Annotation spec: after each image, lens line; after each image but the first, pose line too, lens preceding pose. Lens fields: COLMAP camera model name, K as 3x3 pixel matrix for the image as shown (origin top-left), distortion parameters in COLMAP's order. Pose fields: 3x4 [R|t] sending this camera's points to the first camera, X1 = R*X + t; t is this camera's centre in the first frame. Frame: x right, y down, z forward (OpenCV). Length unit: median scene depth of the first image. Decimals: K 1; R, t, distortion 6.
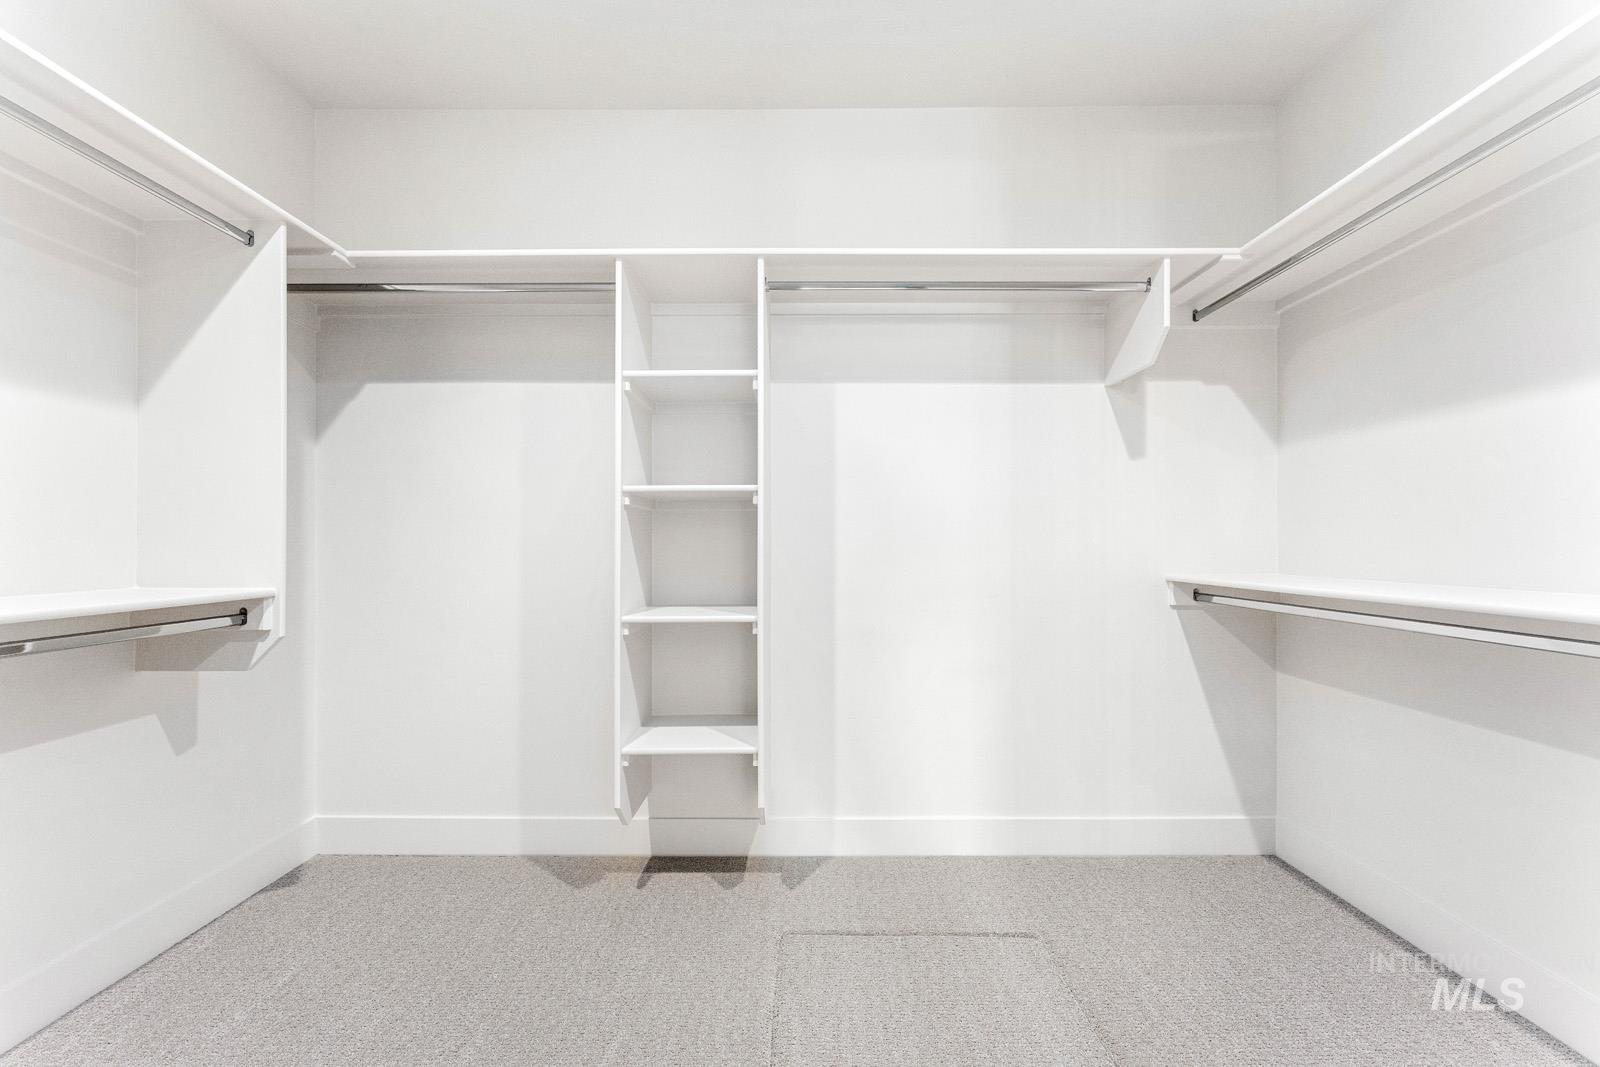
lens RADIAL K [[649.0, 0, 801.2], [0, 649.0, 548.1], [0, 0, 1]] dist [0.000041, -0.000123]
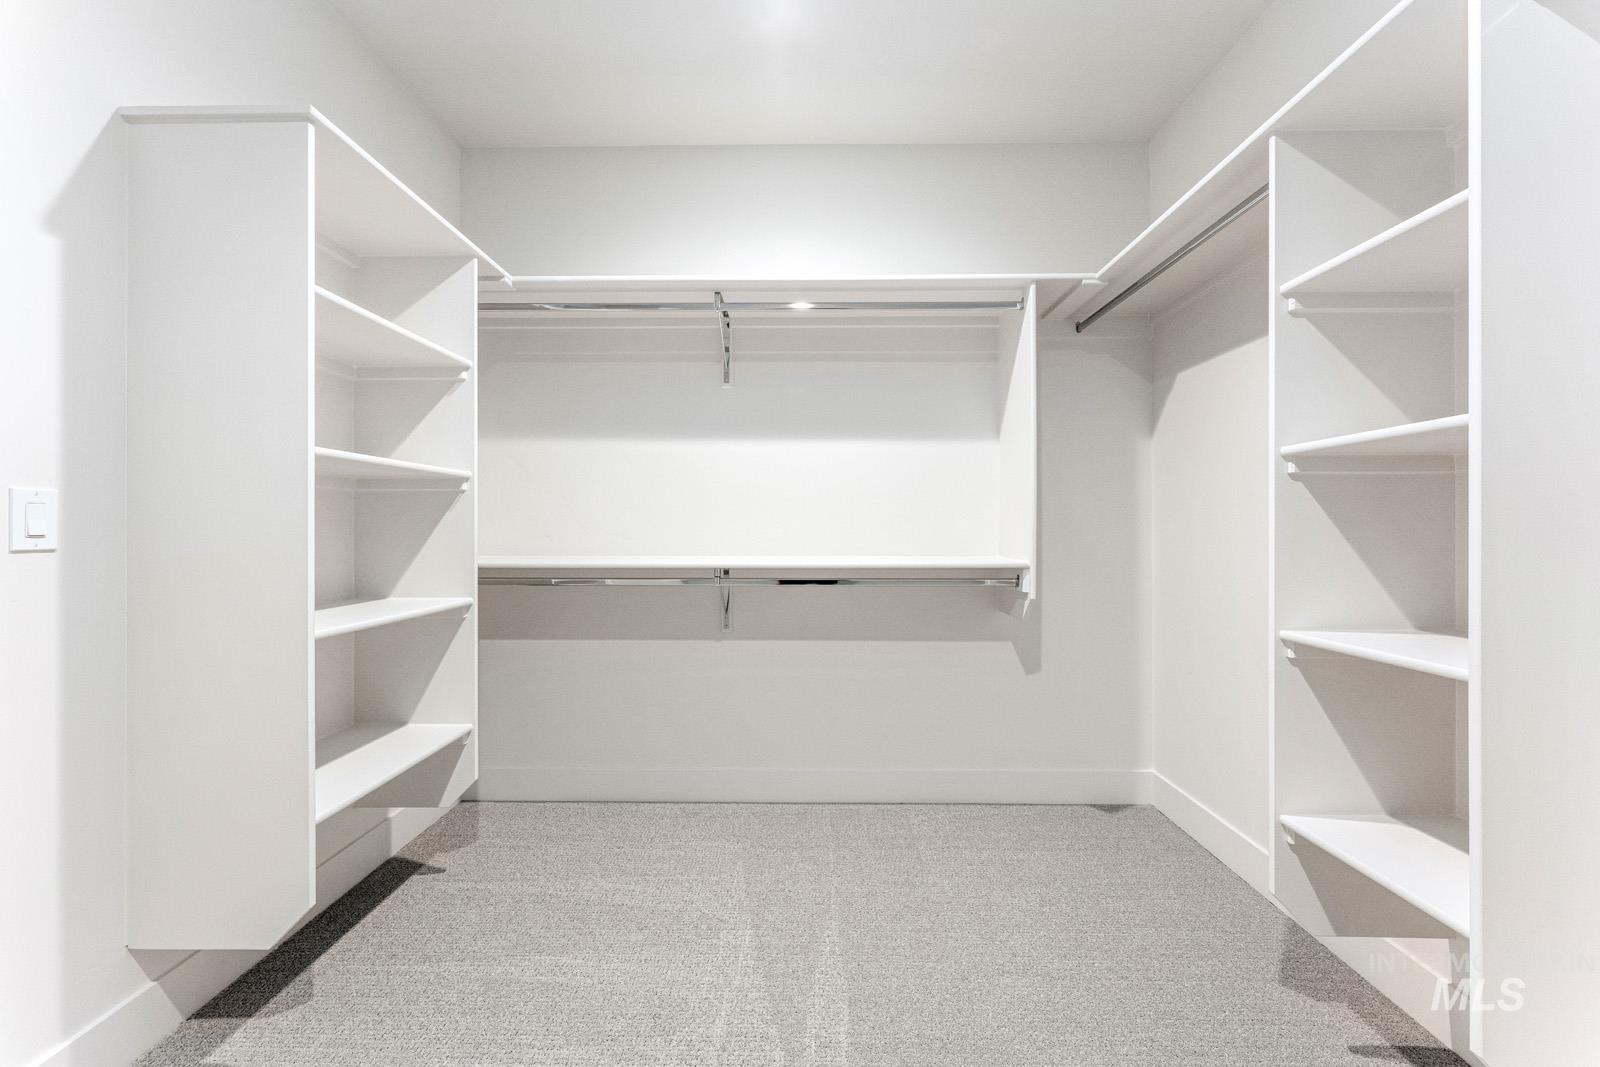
lens RADIAL K [[650.4, 0, 808.7], [0, 650.4, 532.7], [0, 0, 1]] dist [-0.002194, -0.000584]
pose [[-0.013146, 0.008732, -0.999875, 0.448871], [-0.009009, 0.999920, 0.008851, -0.003887], [0.999873, 0.009124, -0.013067, 0.490738]]
